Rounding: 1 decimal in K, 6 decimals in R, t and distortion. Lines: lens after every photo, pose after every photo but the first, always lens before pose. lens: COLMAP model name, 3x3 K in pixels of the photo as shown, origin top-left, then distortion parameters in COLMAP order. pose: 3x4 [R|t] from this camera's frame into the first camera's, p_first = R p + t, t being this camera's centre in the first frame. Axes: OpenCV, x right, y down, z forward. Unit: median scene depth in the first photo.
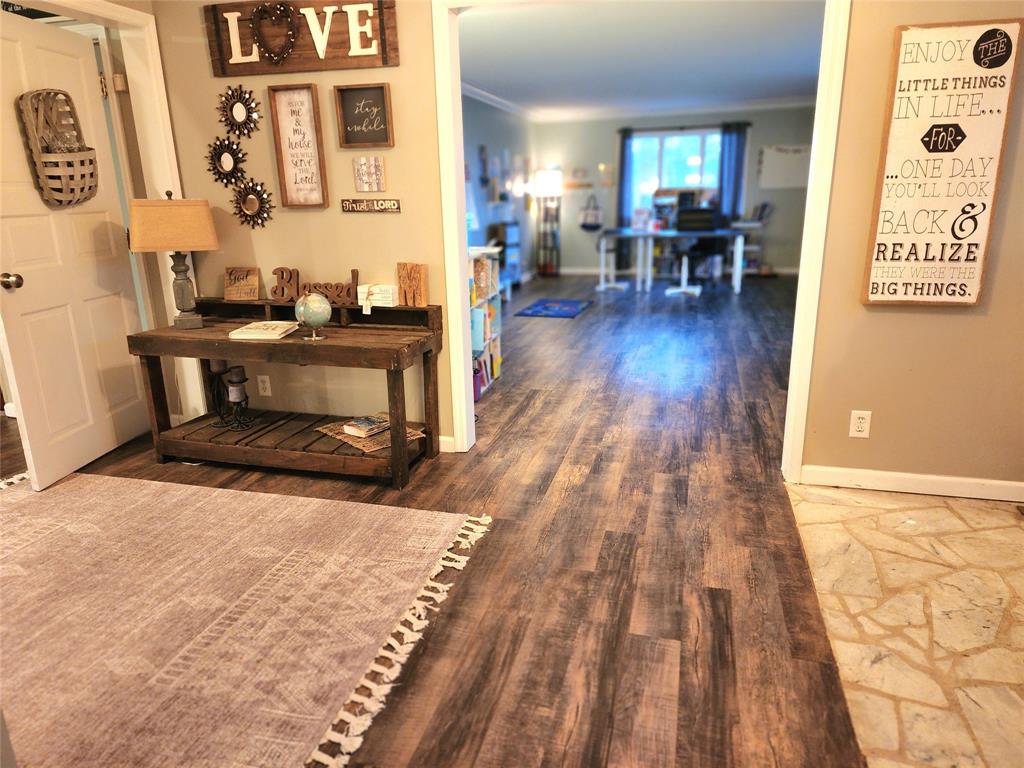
lens RADIAL K [[677.8, 0, 512.5], [0, 677.8, 384.7], [0, 0, 1]] dist [0.039386, -0.006970]
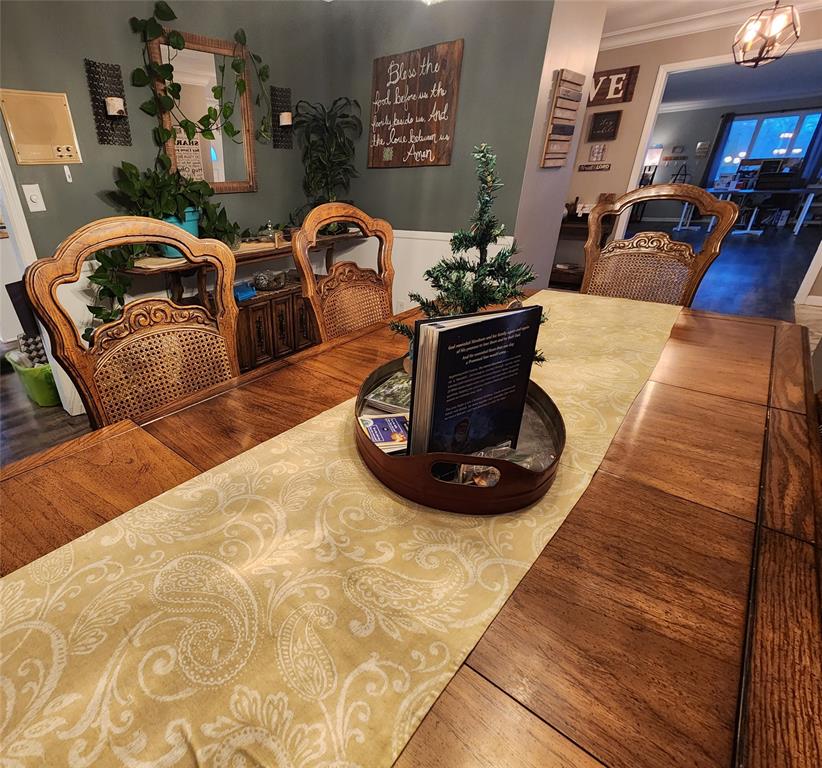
lens RADIAL K [[434.0, 0, 300.7], [0, 434.0, 395.4], [0, 0, 1]] dist [0.002144, -0.001433]
pose [[0.869595, 0.206901, -0.448326, -0.258806], [-0.114844, 0.967824, 0.223891, 0.280463], [0.480224, -0.143207, 0.865377, -0.901985]]
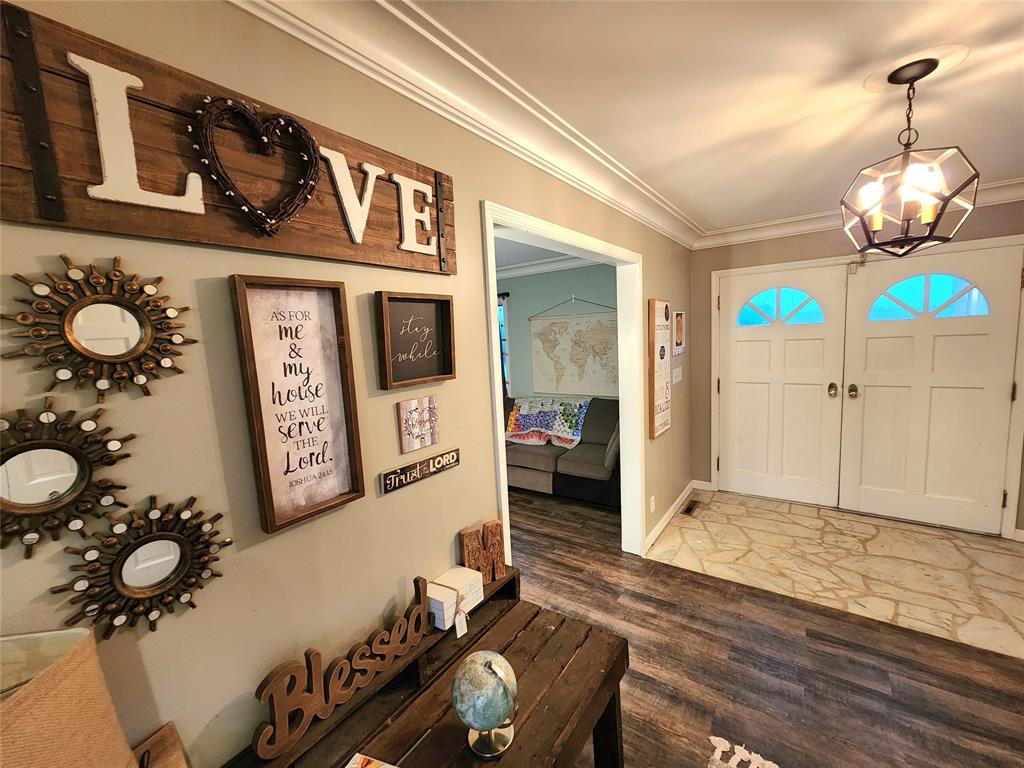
lens RADIAL K [[419.4, 0, 512.3], [0, 419.4, 386.3], [0, 0, 1]] dist [0.004970, -0.000526]
pose [[0.347474, -0.114820, 0.930633, -0.547136], [0.298834, 0.954285, 0.006162, -0.319913], [-0.888797, 0.275964, 0.365901, 0.771853]]
